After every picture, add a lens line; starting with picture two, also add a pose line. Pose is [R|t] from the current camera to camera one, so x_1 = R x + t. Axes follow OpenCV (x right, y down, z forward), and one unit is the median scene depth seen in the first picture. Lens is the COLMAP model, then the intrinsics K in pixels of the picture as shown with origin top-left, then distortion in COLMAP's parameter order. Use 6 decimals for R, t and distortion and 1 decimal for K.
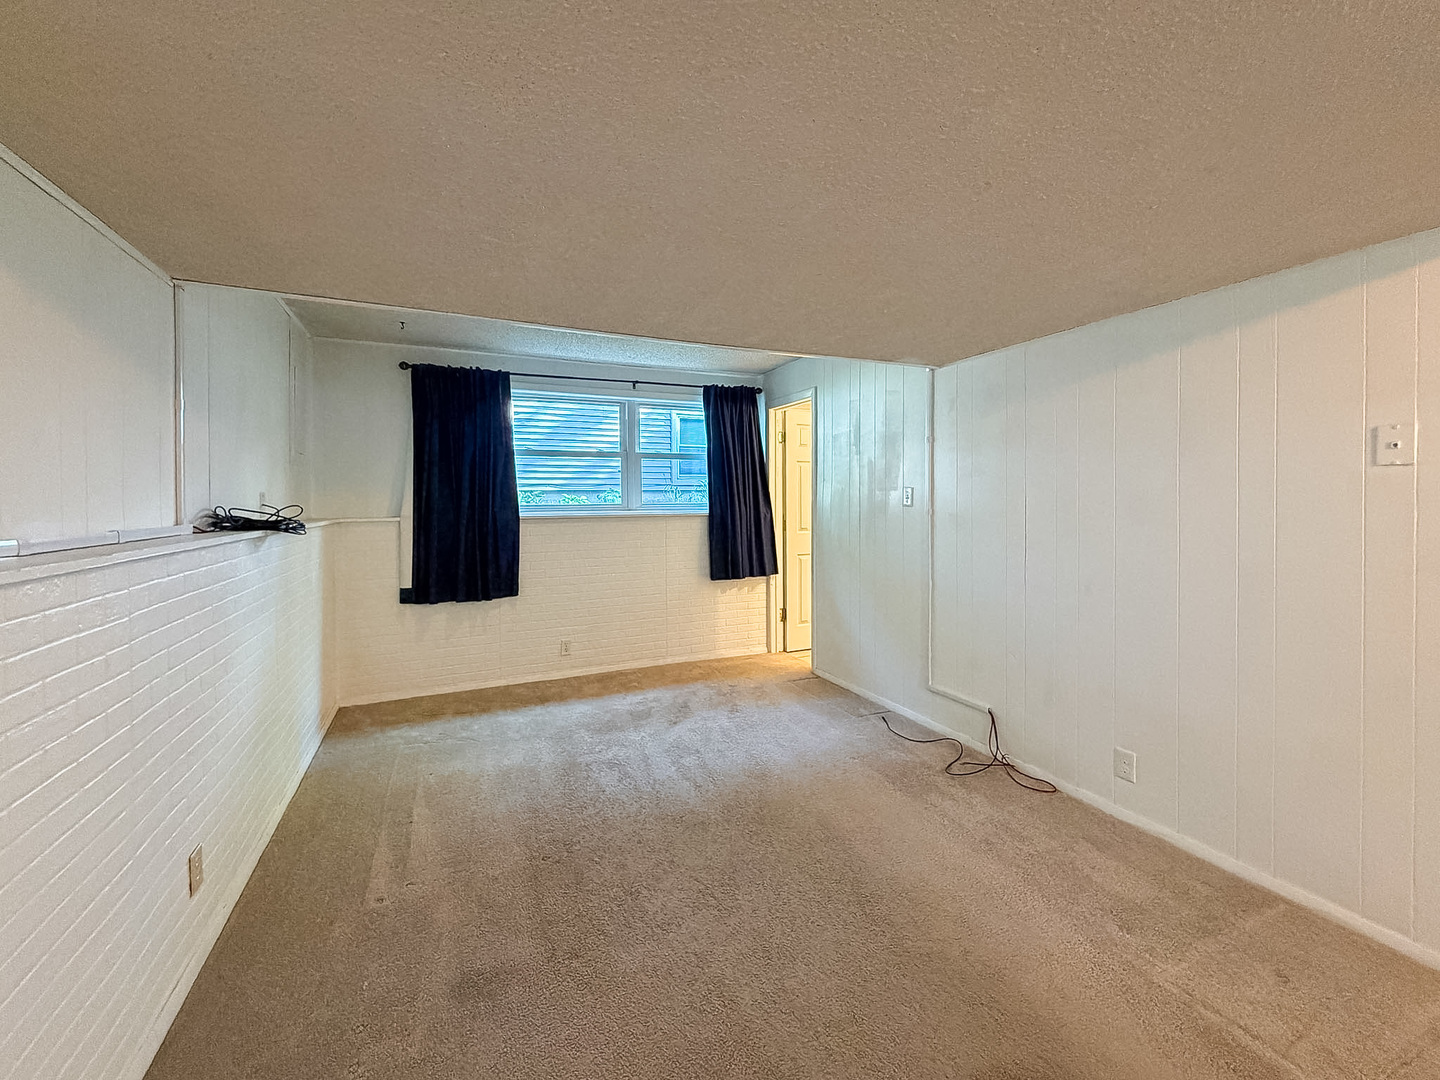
lens RADIAL K [[580.2, 0, 714.7], [0, 580.2, 505.6], [0, 0, 1]] dist [-0.000657, -0.000069]
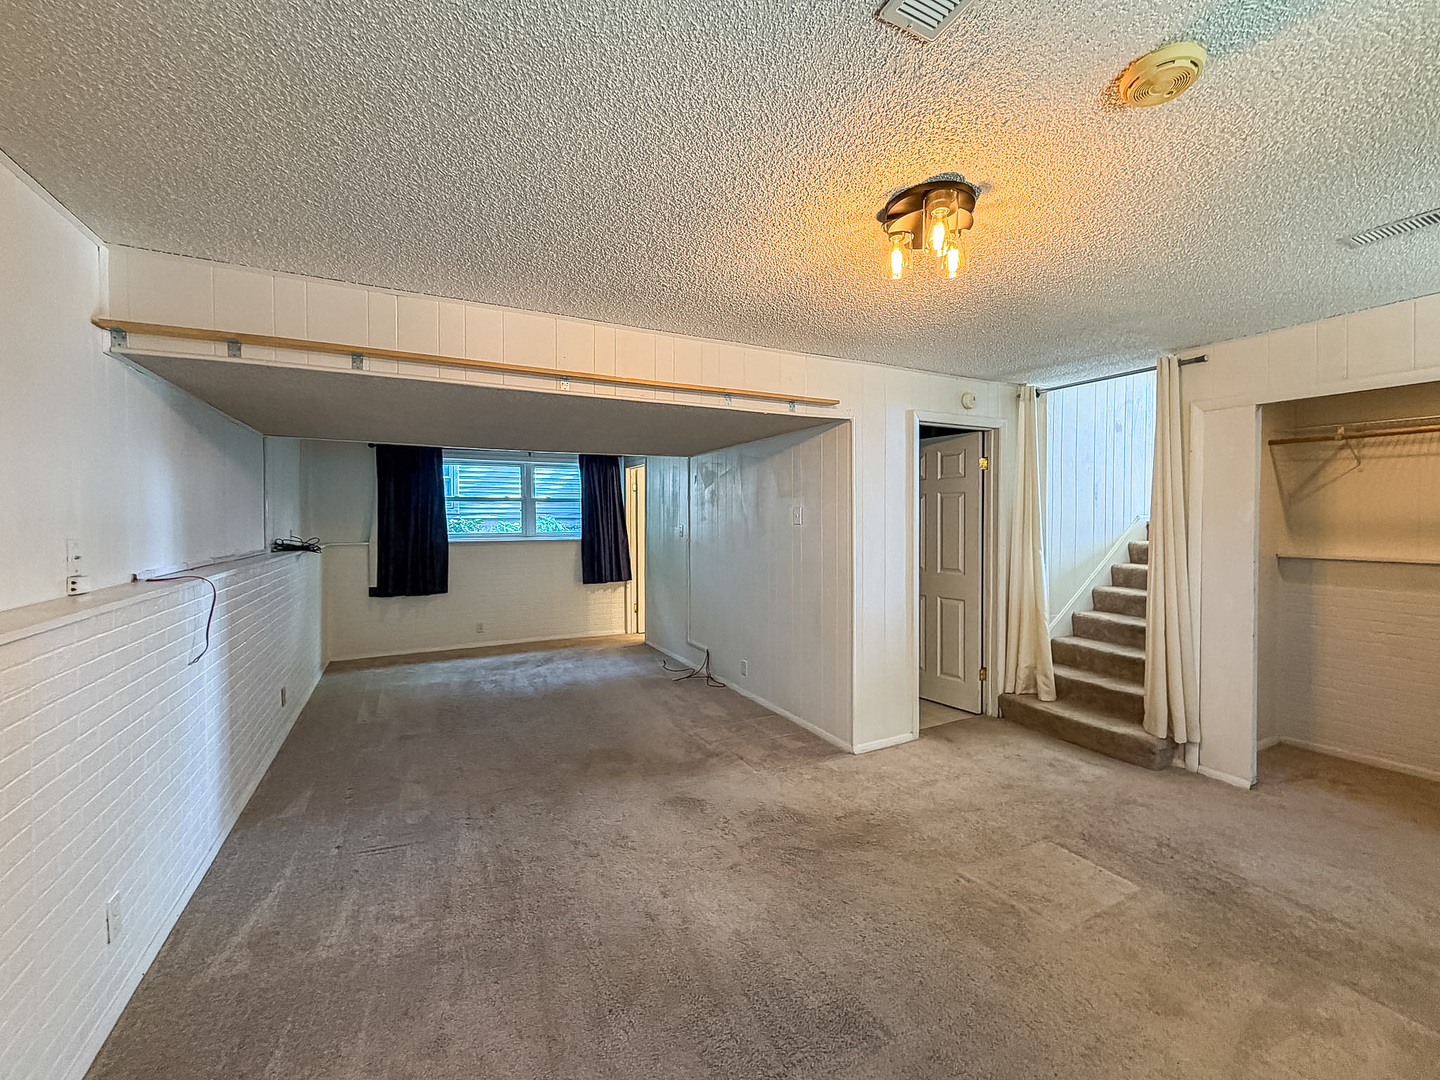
lens RADIAL K [[573.0, 0, 712.2], [0, 573.0, 530.6], [0, 0, 1]] dist [0.001424, -0.000015]
pose [[0.998578, 0.002312, 0.053268, 0.300266], [-0.002755, 0.999962, 0.008243, -0.026409], [-0.053247, -0.008378, 0.998546, -0.594376]]
